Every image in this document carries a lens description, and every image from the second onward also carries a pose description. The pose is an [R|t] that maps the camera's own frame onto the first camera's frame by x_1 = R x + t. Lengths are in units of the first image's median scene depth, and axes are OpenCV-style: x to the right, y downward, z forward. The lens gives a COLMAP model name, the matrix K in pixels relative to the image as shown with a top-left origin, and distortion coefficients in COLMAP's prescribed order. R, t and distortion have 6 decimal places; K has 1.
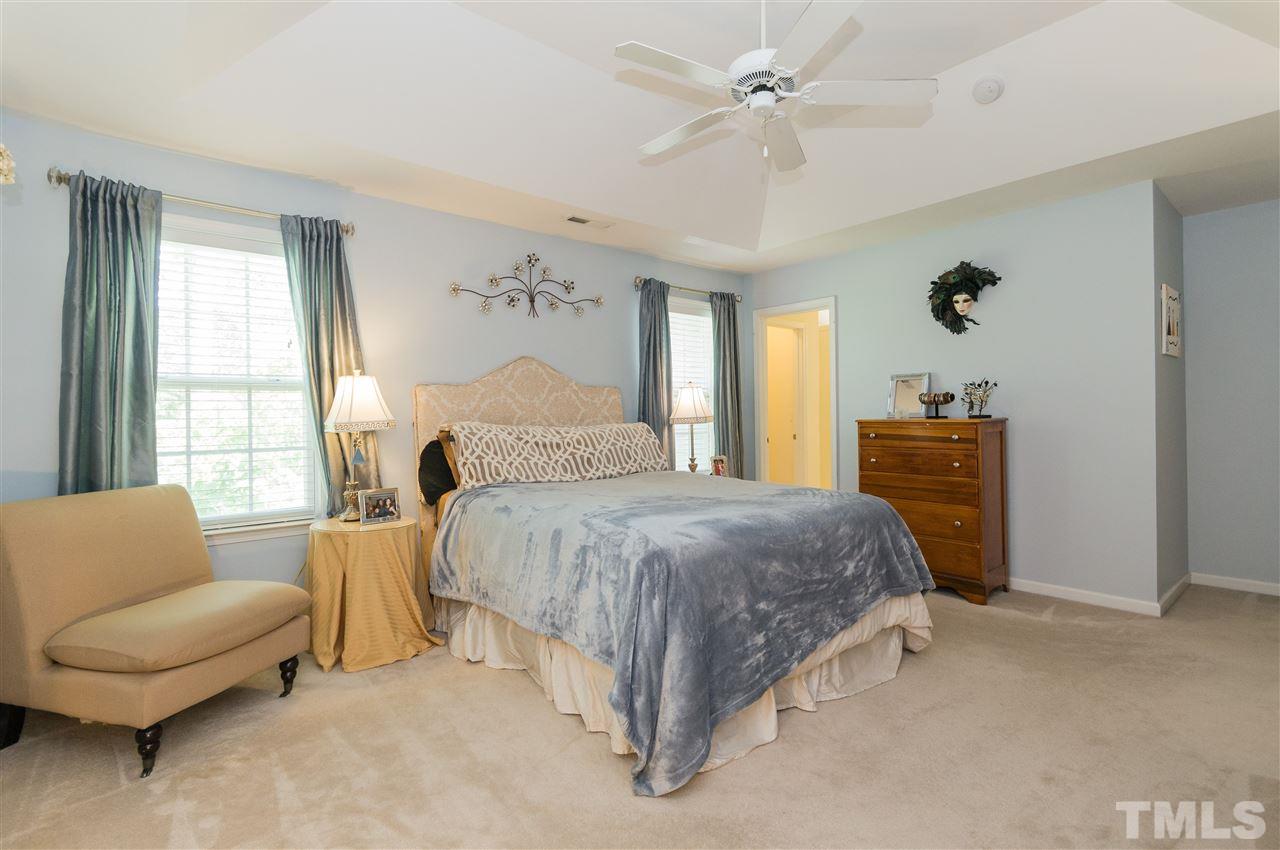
lens RADIAL K [[587.2, 0, 636.5], [0, 587.2, 397.6], [0, 0, 1]] dist [-0.001507, 0.000074]
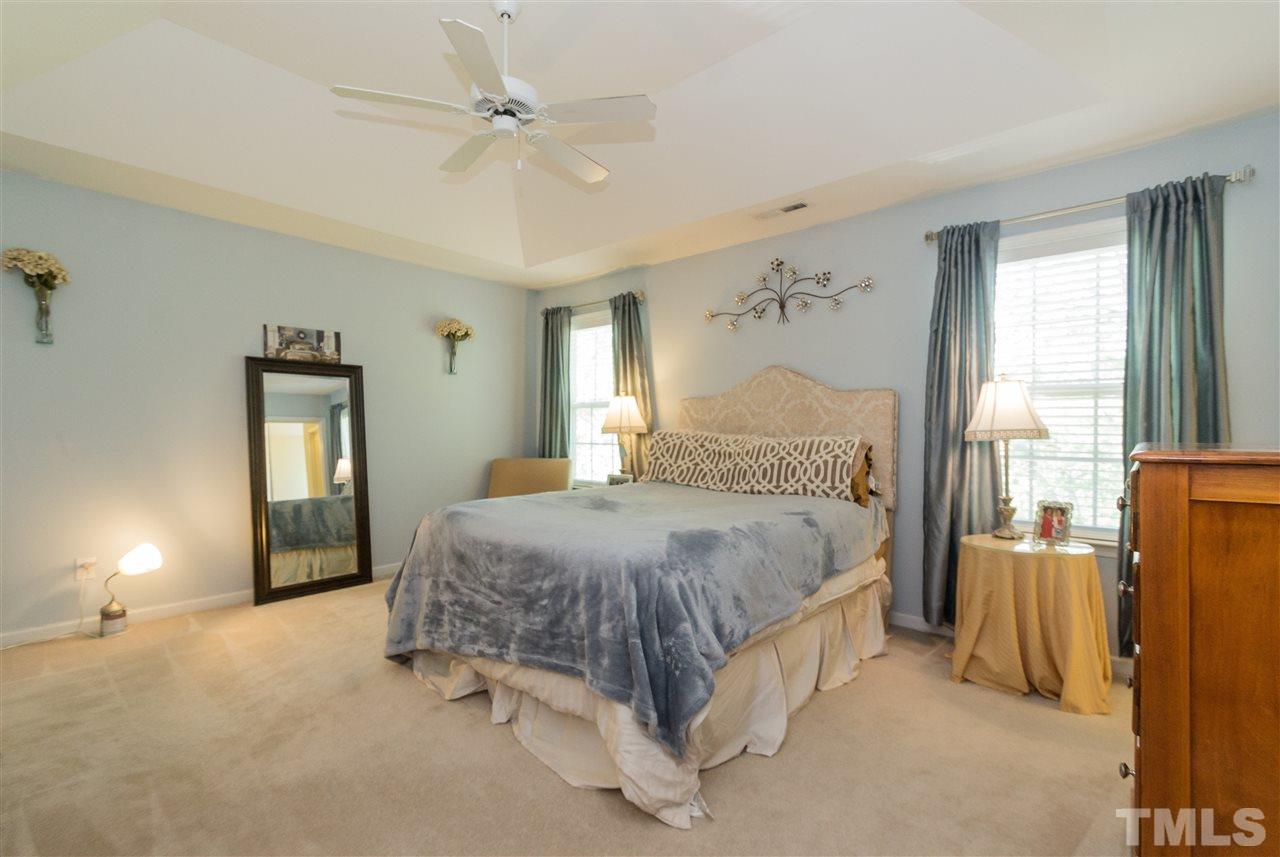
lens RADIAL K [[581.0, 0, 640.0], [0, 581.0, 428.5], [0, 0, 1]] dist [0.001619, -0.000026]
pose [[0.156279, 0.016796, -0.987570, 0.742893], [0.025328, 0.999458, 0.021006, 0.009922], [0.987388, -0.028296, 0.155769, 0.619016]]
